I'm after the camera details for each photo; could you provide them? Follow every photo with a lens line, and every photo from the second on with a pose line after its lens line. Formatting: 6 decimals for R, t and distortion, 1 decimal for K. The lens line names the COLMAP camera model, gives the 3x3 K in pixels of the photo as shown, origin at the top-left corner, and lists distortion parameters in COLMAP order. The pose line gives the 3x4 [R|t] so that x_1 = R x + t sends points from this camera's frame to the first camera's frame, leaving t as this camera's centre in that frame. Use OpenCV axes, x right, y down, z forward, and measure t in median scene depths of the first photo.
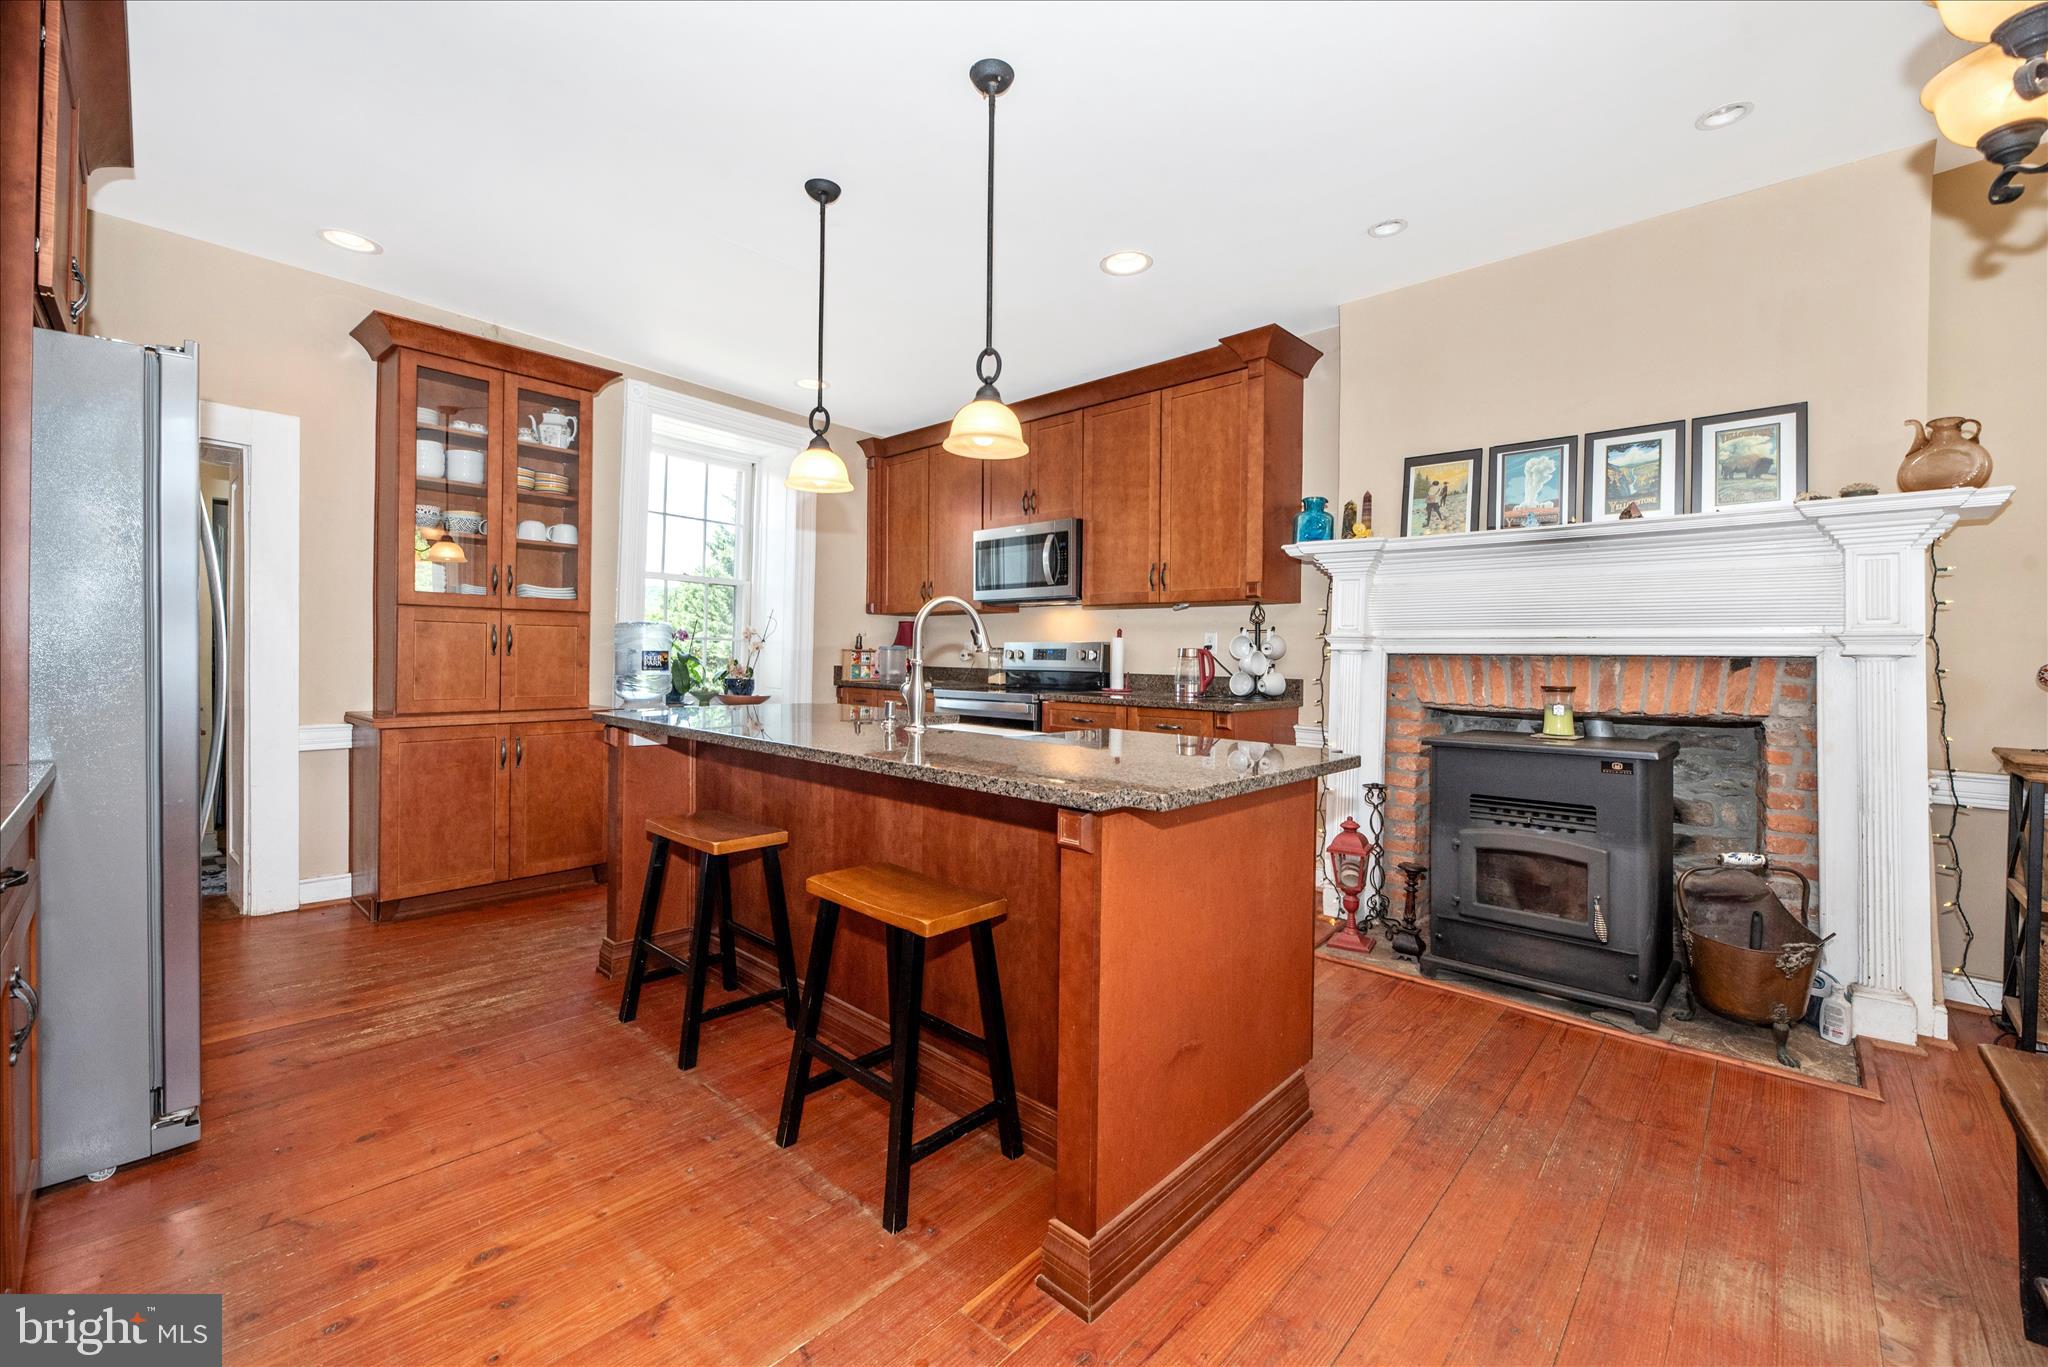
lens RADIAL K [[853.9, 0, 1020.0], [0, 853.9, 669.1], [0, 0, 1]] dist [-0.001576, -0.000140]
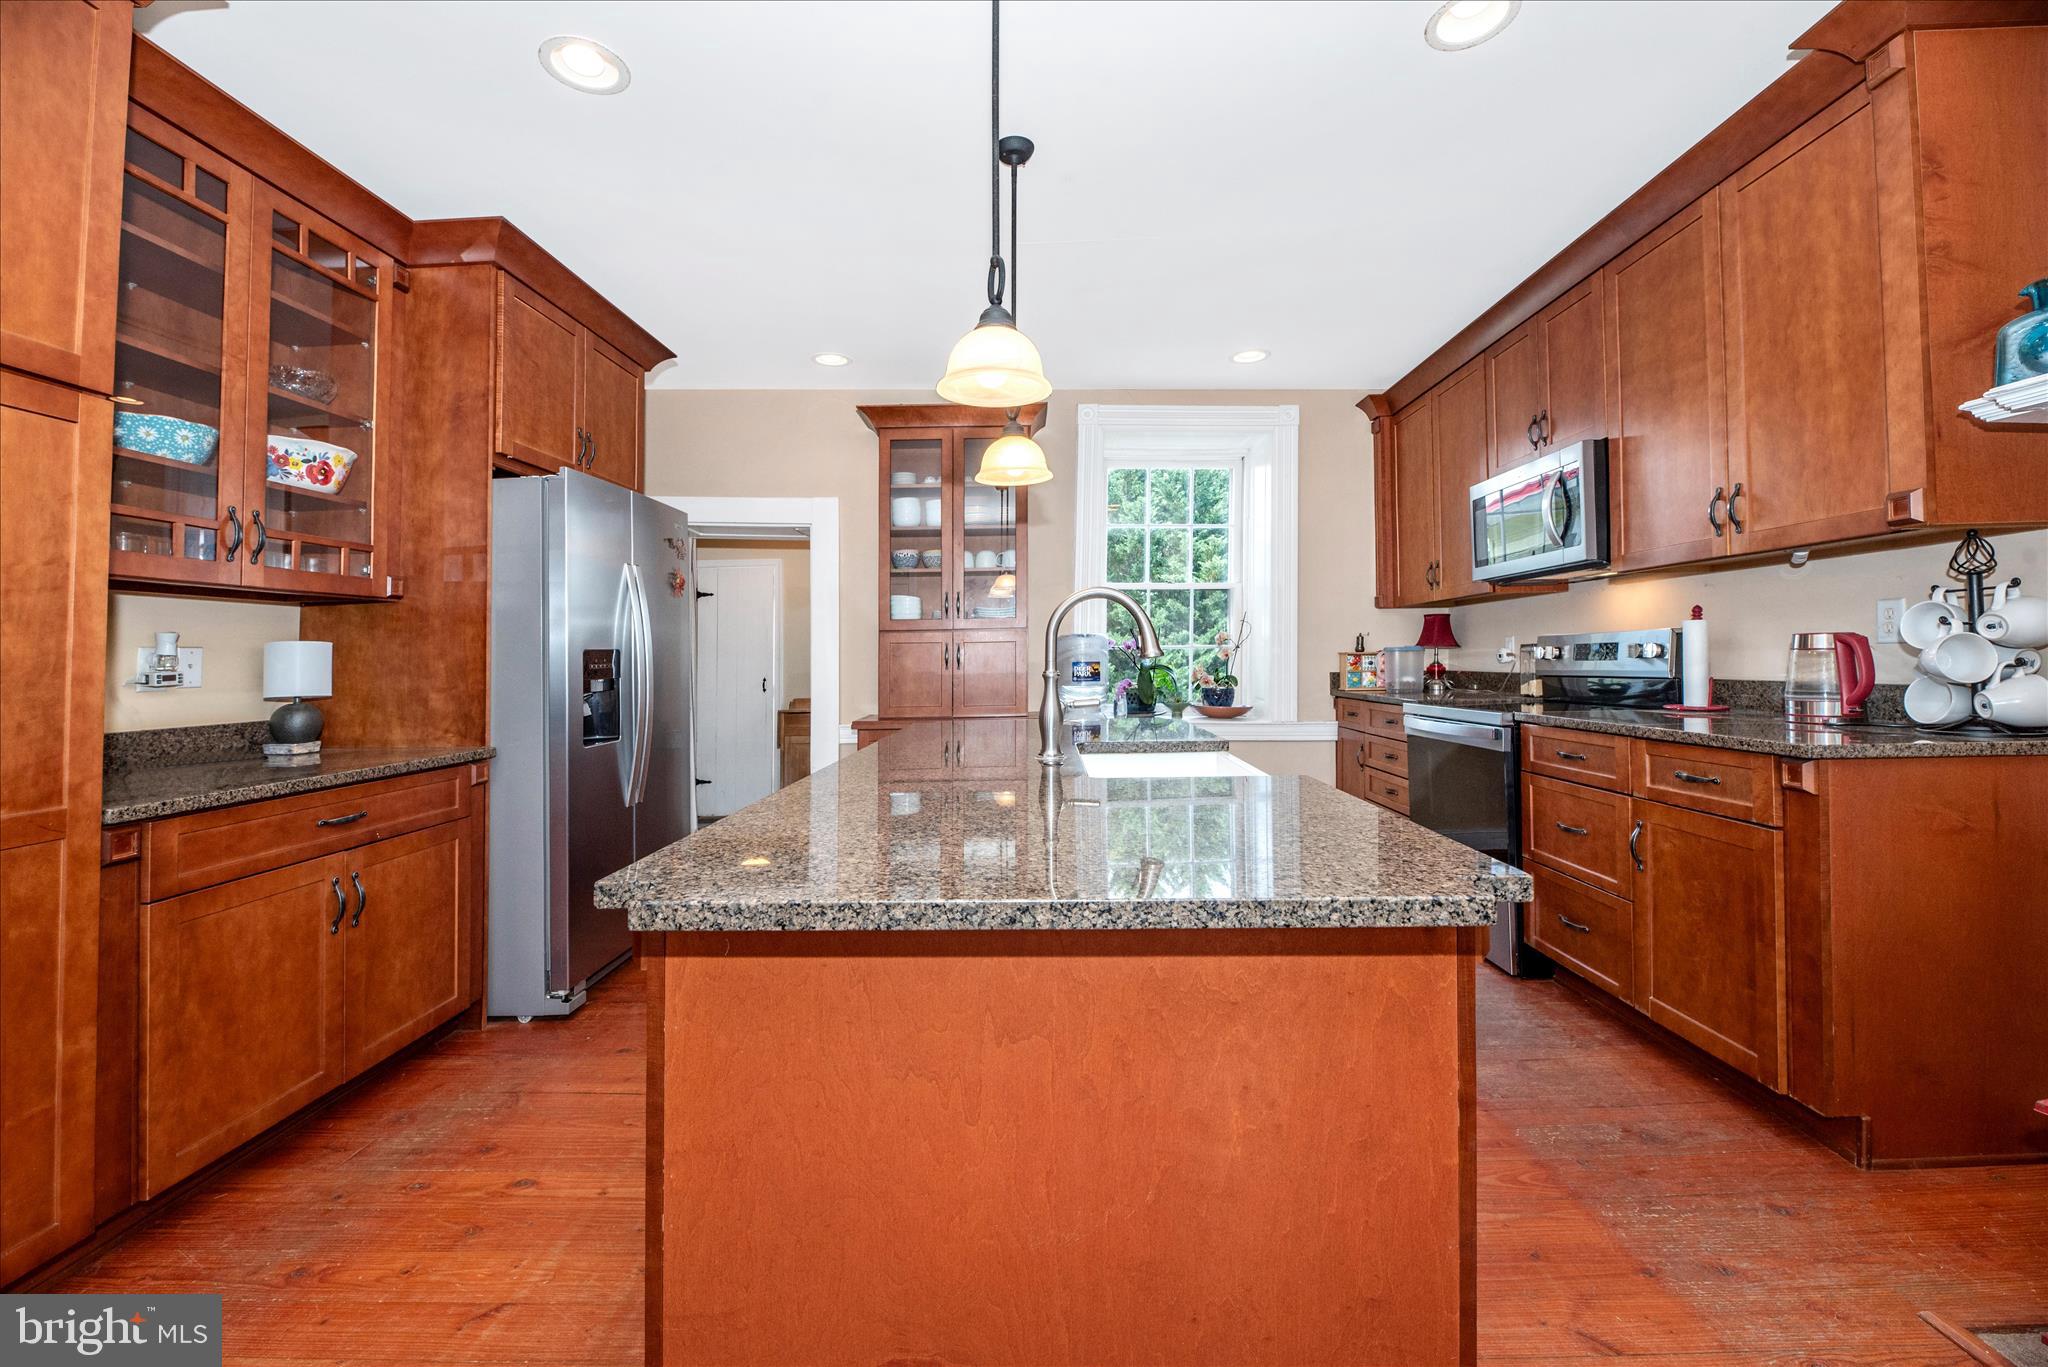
lens RADIAL K [[840.3, 0, 1032.3], [0, 840.3, 648.6], [0, 0, 1]] dist [0.001757, -0.005223]
pose [[0.650568, -0.035310, -0.758626, 0.289440], [0.013057, 0.999291, -0.035314, -0.002515], [0.759336, 0.013069, 0.650568, 0.296471]]
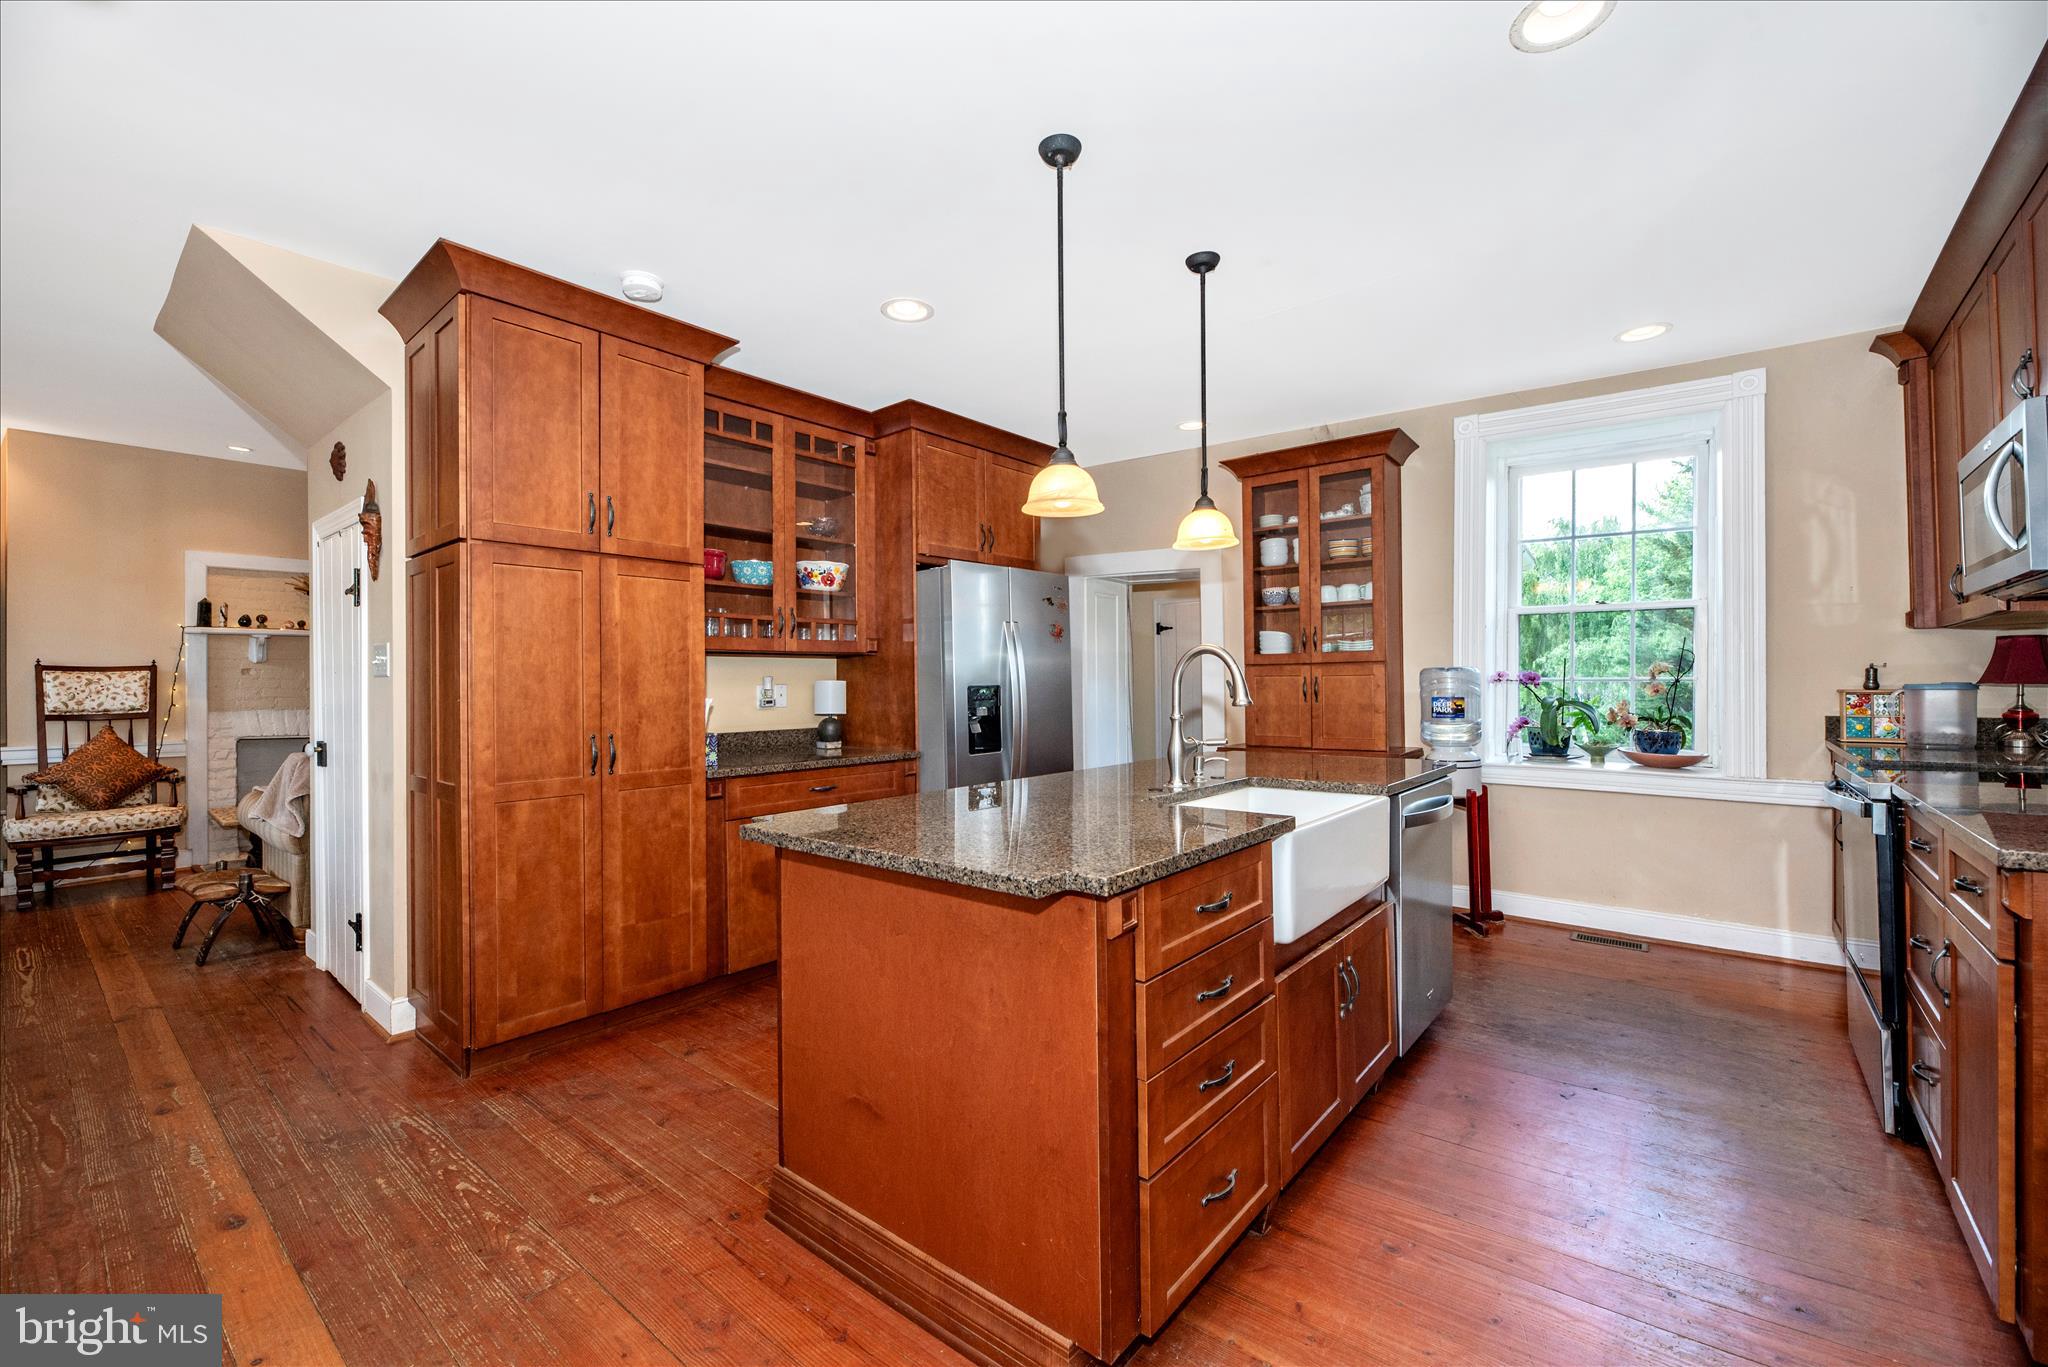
lens RADIAL K [[872.1, 0, 1024.0], [0, 872.1, 683.5], [0, 0, 1]] dist [-0.003298, -0.000422]
pose [[0.023954, -0.016602, -0.999575, 0.534716], [-0.006885, 0.999836, -0.016771, -0.016901], [0.999689, 0.007284, 0.023836, 0.499824]]
